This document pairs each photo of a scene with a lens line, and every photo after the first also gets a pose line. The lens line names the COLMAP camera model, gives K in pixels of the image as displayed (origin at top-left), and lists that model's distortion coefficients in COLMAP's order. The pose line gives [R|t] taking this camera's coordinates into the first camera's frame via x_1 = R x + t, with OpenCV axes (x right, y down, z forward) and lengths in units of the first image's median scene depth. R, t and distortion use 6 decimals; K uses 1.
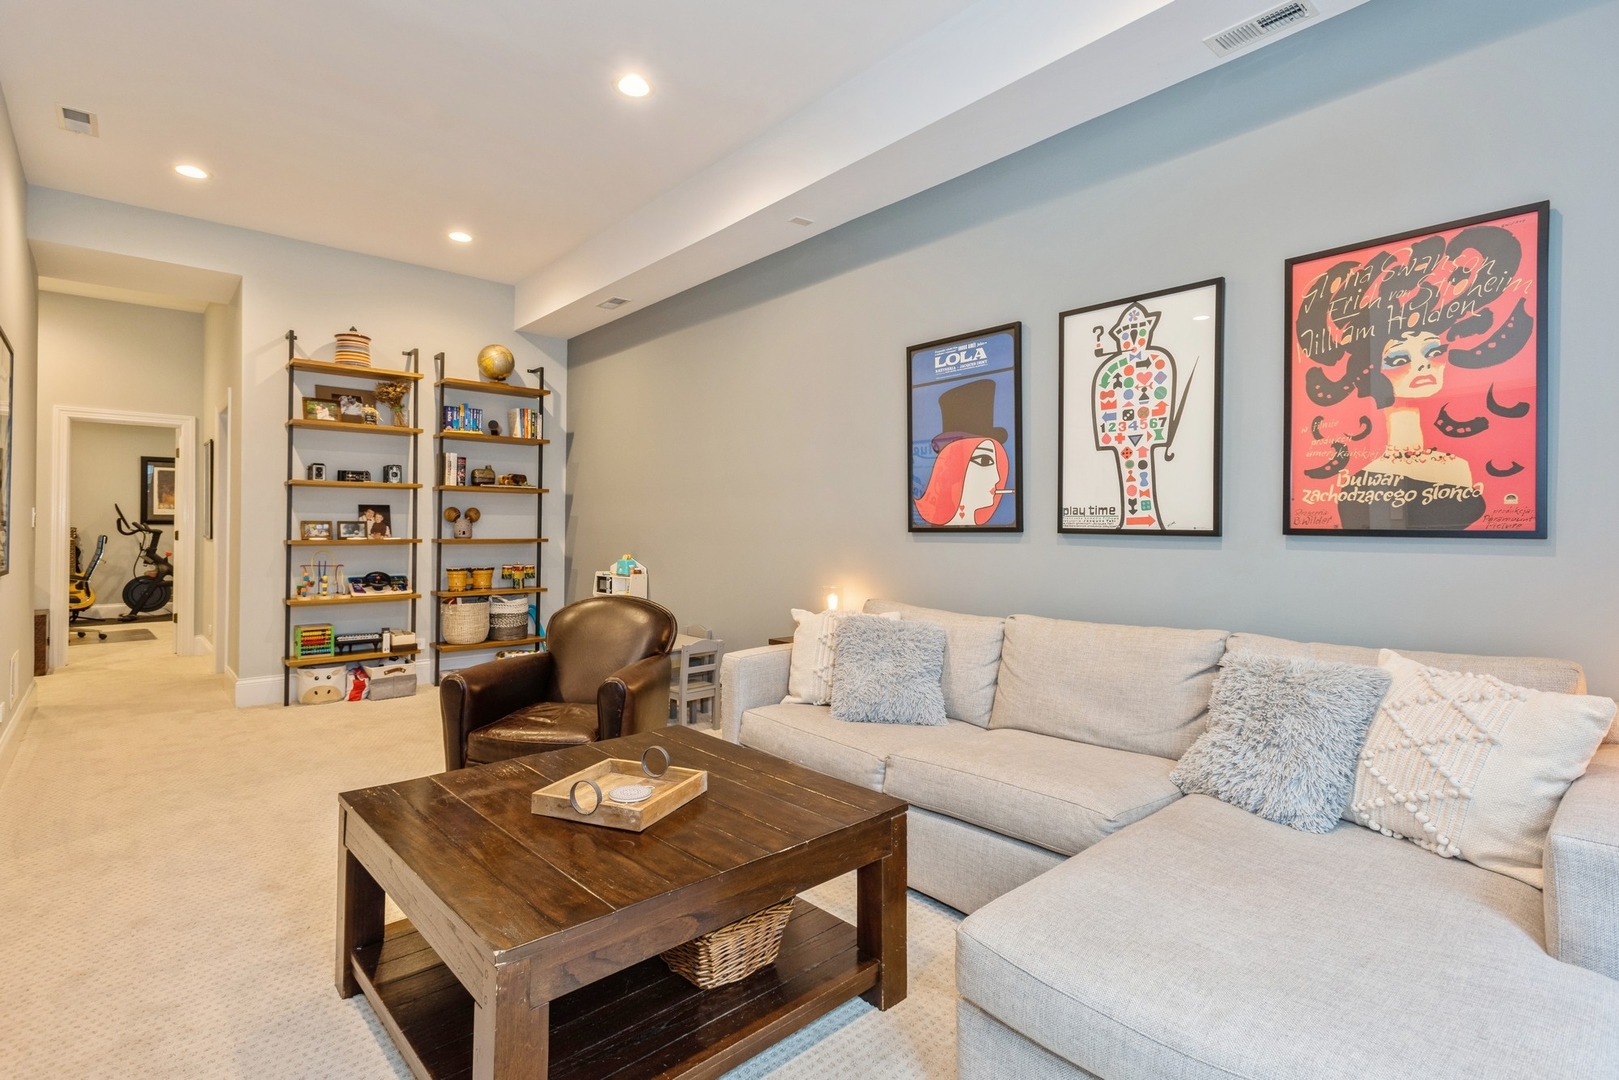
lens RADIAL K [[785.0, 0, 805.1], [0, 785.0, 527.6], [0, 0, 1]] dist [0.004038, -0.000395]
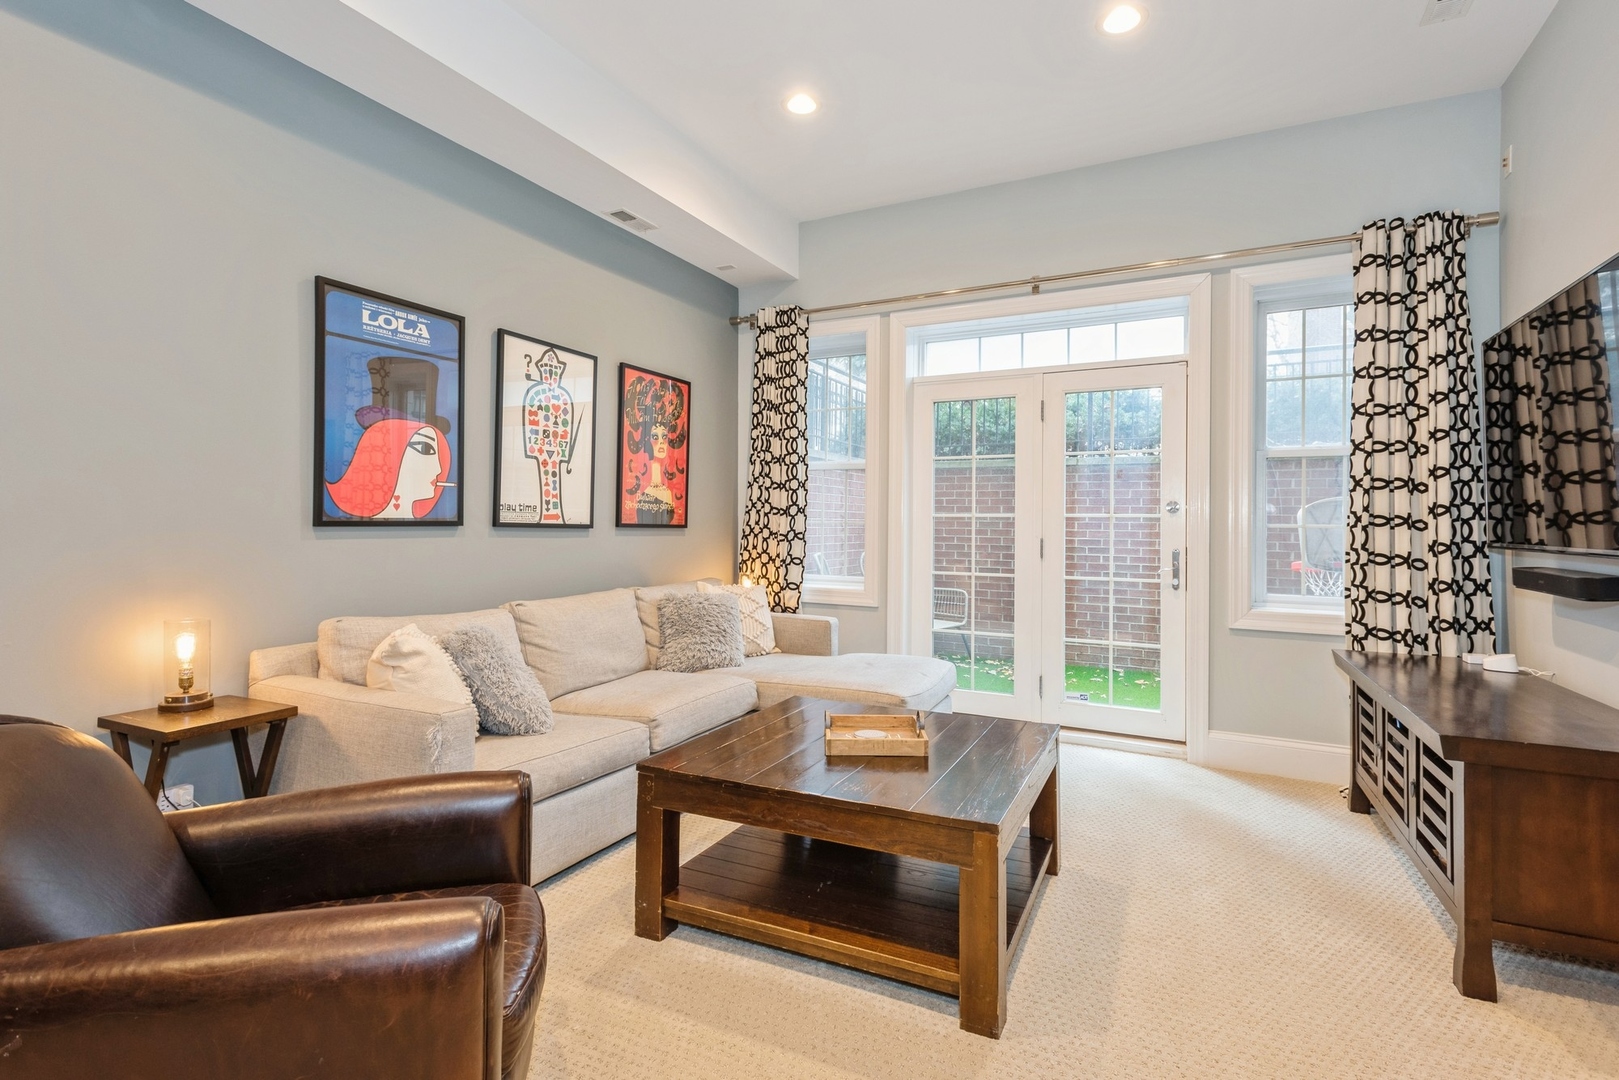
lens RADIAL K [[785.0, 0, 805.1], [0, 785.0, 527.6], [0, 0, 1]] dist [0.004038, -0.000395]
pose [[-0.375456, -0.009352, 0.926793, -0.929006], [-0.012050, 0.999914, 0.005208, -0.002887], [-0.926762, -0.009212, -0.375537, 1.085644]]
